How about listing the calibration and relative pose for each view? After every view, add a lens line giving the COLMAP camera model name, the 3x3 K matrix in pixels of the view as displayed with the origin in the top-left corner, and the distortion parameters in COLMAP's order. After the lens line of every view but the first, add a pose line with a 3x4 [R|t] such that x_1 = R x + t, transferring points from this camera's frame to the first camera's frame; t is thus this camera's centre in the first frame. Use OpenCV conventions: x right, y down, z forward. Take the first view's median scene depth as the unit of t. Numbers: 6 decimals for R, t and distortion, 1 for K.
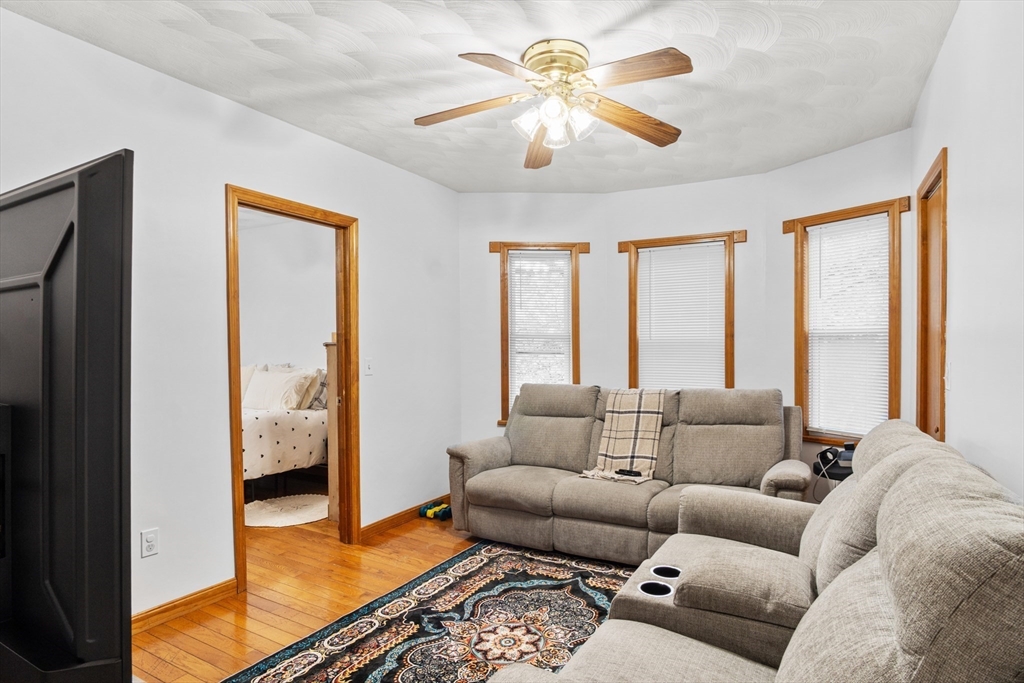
lens RADIAL K [[554.0, 0, 516.3], [0, 554.0, 359.4], [0, 0, 1]] dist [-0.030101, 0.003739]
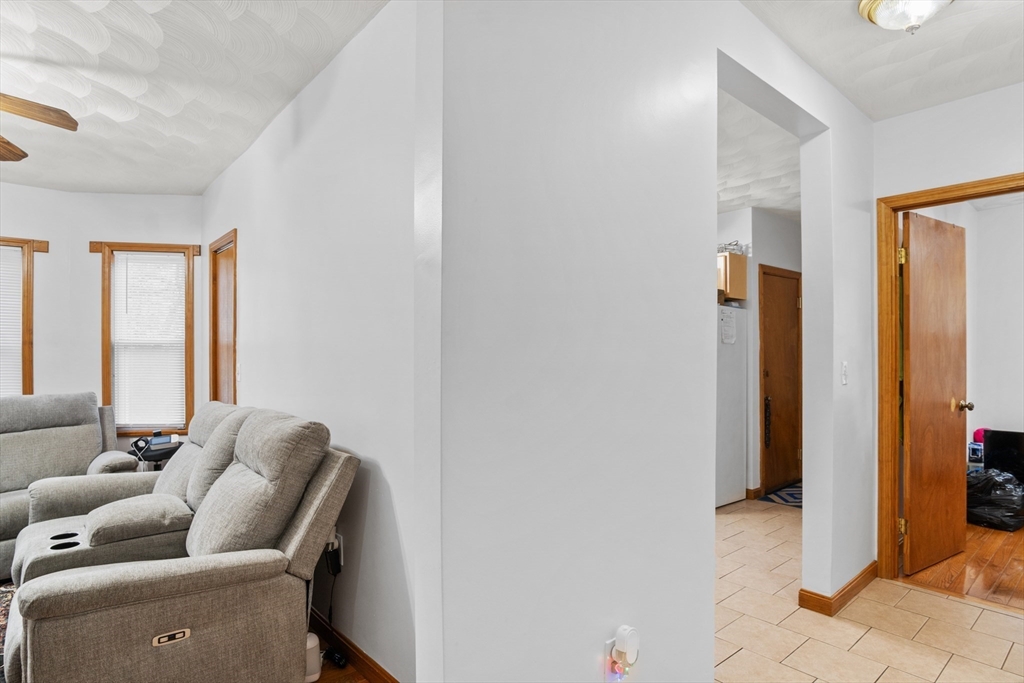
lens RADIAL K [[554.0, 0, 516.3], [0, 554.0, 359.4], [0, 0, 1]] dist [-0.030101, 0.003739]
pose [[0.342280, -0.002249, 0.939595, -0.293800], [0.018701, 0.999815, -0.004420, 0.009516], [-0.939412, 0.019084, 0.342259, -0.209443]]
